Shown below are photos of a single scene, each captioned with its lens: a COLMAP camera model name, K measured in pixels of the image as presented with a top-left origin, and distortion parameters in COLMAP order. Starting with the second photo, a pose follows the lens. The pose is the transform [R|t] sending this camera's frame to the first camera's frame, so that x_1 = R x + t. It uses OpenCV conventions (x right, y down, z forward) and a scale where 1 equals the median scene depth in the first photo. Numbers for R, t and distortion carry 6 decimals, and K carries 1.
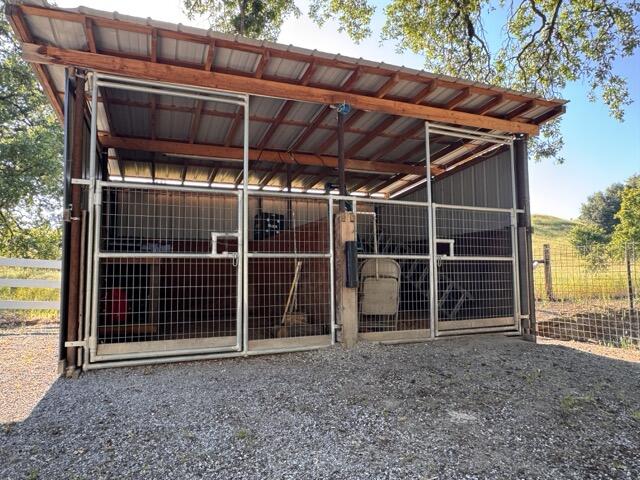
lens RADIAL K [[410.0, 0, 320.2], [0, 410.0, 241.3], [0, 0, 1]] dist [0.008896, 0.000418]
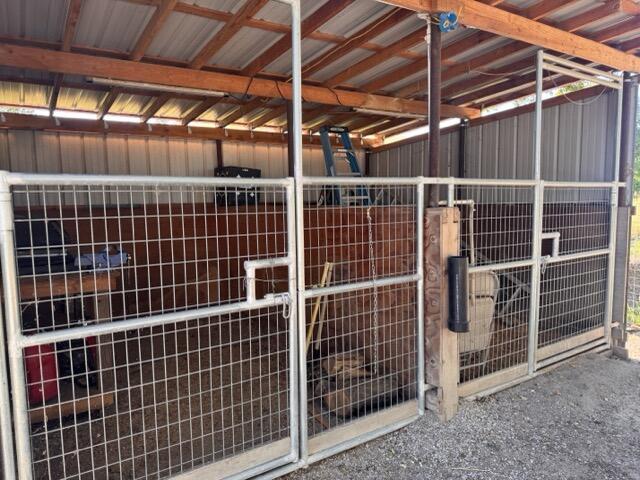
lens RADIAL K [[446.0, 0, 317.5], [0, 446.0, 240.3], [0, 0, 1]] dist [0.075259, -0.087710]
pose [[0.980496, -0.021344, 0.195378, -0.249575], [-0.012033, 0.985702, 0.168068, -0.127820], [-0.196171, -0.167141, 0.966220, 0.378636]]
